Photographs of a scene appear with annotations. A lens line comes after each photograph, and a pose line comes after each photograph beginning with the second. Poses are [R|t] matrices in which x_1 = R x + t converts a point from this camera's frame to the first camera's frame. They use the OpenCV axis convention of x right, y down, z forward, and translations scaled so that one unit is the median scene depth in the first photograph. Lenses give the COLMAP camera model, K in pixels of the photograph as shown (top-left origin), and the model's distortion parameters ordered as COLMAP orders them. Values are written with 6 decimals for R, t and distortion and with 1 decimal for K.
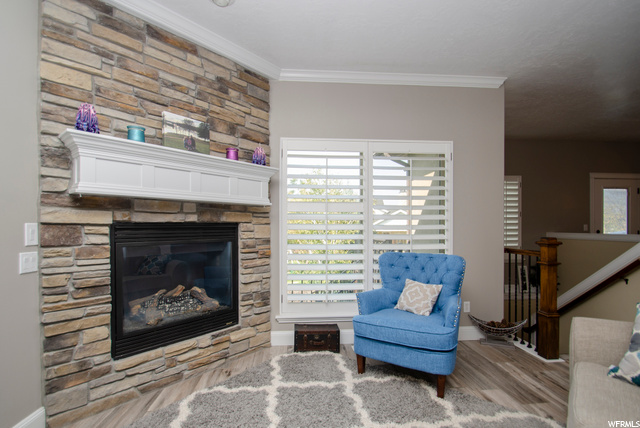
lens RADIAL K [[309.4, 0, 317.1], [0, 309.4, 229.1], [0, 0, 1]] dist [-0.014218, -0.000780]
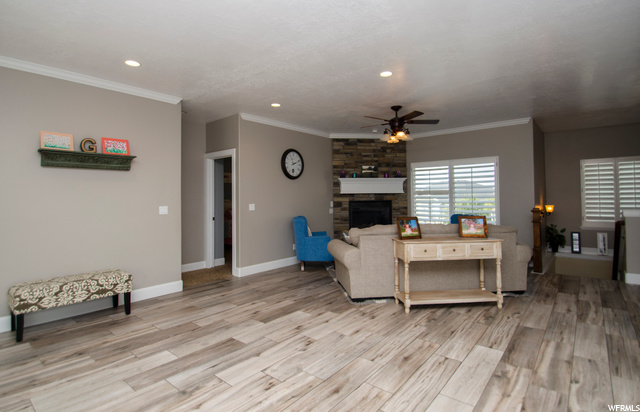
lens RADIAL K [[318.0, 0, 311.0], [0, 318.0, 190.7], [0, 0, 1]] dist [-0.006364, -0.002079]
pose [[0.692876, -0.024790, -0.720630, 1.470190], [0.006063, 0.999574, -0.028555, -0.033254], [0.721031, 0.015416, 0.692731, -1.628266]]
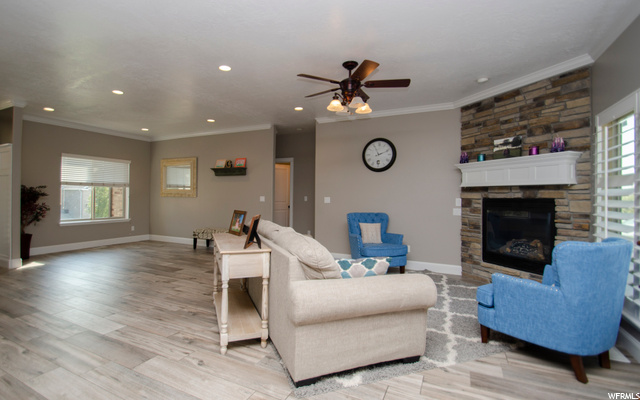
lens RADIAL K [[302.4, 0, 301.5], [0, 302.4, 191.9], [0, 0, 1]] dist [0.003019, -0.001151]
pose [[-0.533418, -0.014131, -0.845734, 1.701037], [-0.015459, 0.999856, -0.006956, -0.028659], [0.845711, 0.009364, -0.533559, 0.965008]]
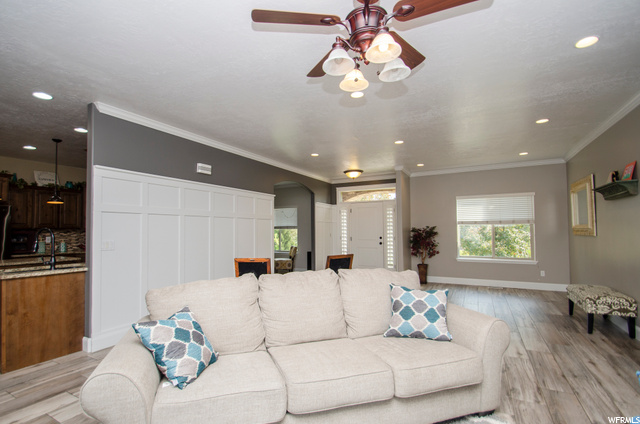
lens RADIAL K [[309.4, 0, 318.6], [0, 309.4, 216.8], [0, 0, 1]] dist [-0.014218, -0.000780]
pose [[-0.850429, 0.029807, 0.525245, 0.005817], [0.011547, 0.999211, -0.038009, -0.052715], [-0.525963, -0.026259, -0.850102, 1.070836]]
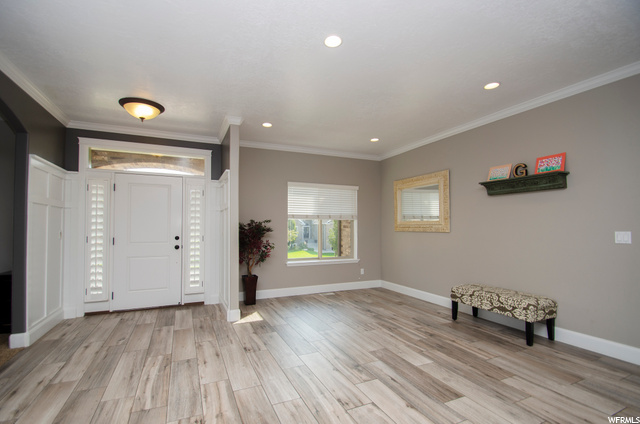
lens RADIAL K [[289.2, 0, 312.8], [0, 289.2, 222.7], [0, 0, 1]] dist [-0.002933, -0.001575]
pose [[-0.945888, -0.004109, -0.324468, 1.057235], [-0.001348, 0.999961, -0.008735, -0.023959], [0.324491, -0.007825, -0.945856, -0.201158]]
